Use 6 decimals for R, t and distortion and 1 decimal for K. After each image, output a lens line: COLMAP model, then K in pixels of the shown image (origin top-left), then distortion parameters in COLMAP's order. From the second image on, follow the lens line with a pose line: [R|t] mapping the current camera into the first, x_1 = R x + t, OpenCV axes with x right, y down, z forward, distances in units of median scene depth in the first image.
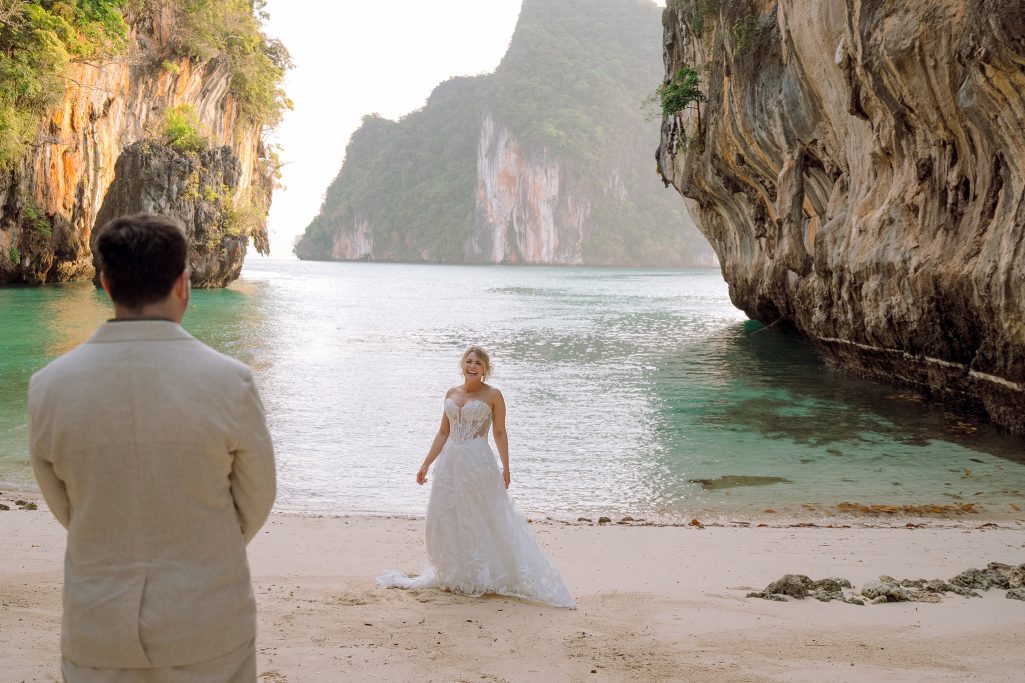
lens RADIAL K [[979.3, 0, 531.1], [0, 979.3, 342.3], [0, 0, 1]] dist [-0.000982, 0.000000]
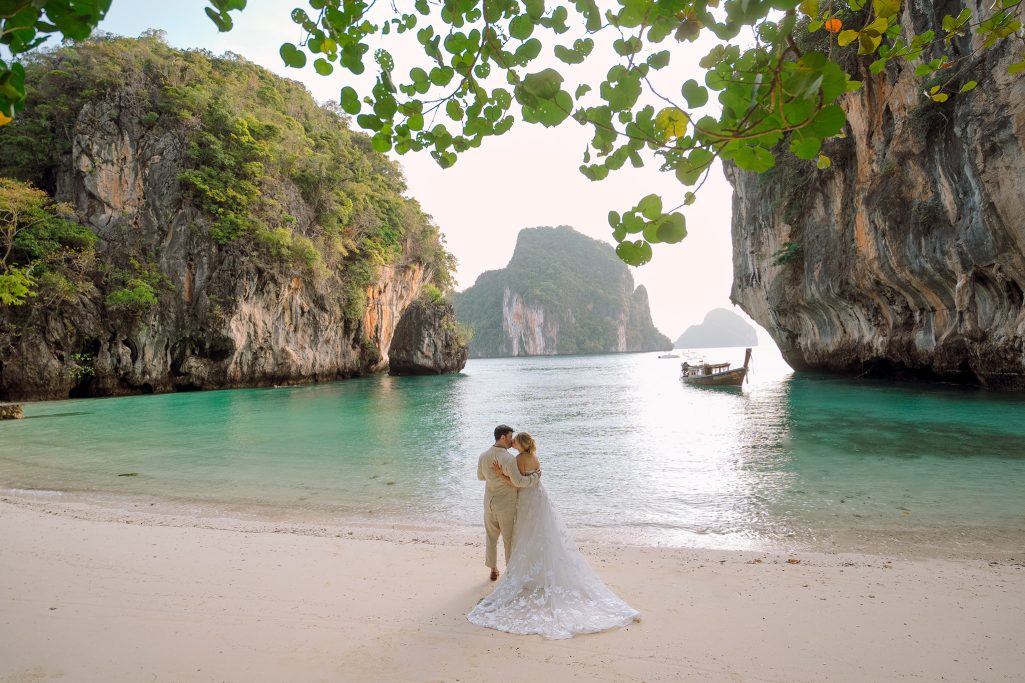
lens RADIAL K [[468.1, 0, 509.1], [0, 468.1, 337.8], [0, 0, 1]] dist [0.006513, -0.001561]
pose [[0.997692, -0.059298, -0.033077, -0.163732], [0.054932, 0.991238, -0.120121, -0.008062], [0.039910, 0.118027, 0.992208, 0.067735]]
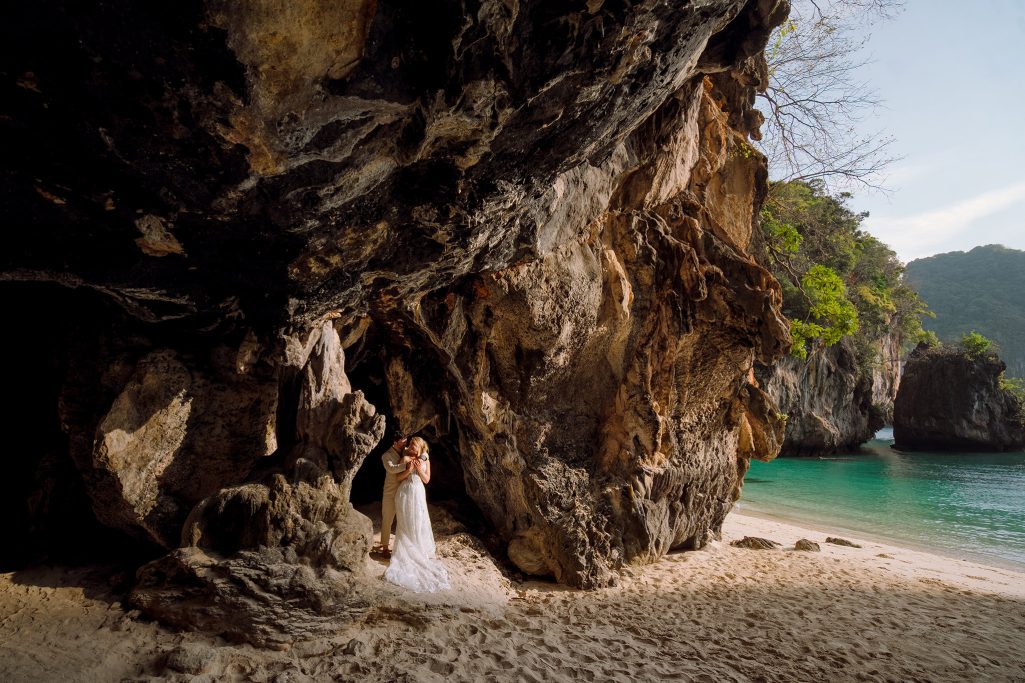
lens RADIAL K [[459.0, 0, 519.8], [0, 459.0, 343.8], [0, 0, 1]] dist [-0.000066, -0.000088]
pose [[0.751835, -0.146039, -0.642975, -0.381818], [-0.028493, 0.967056, -0.252965, -0.018597], [0.658735, 0.208508, 0.722905, 0.036826]]
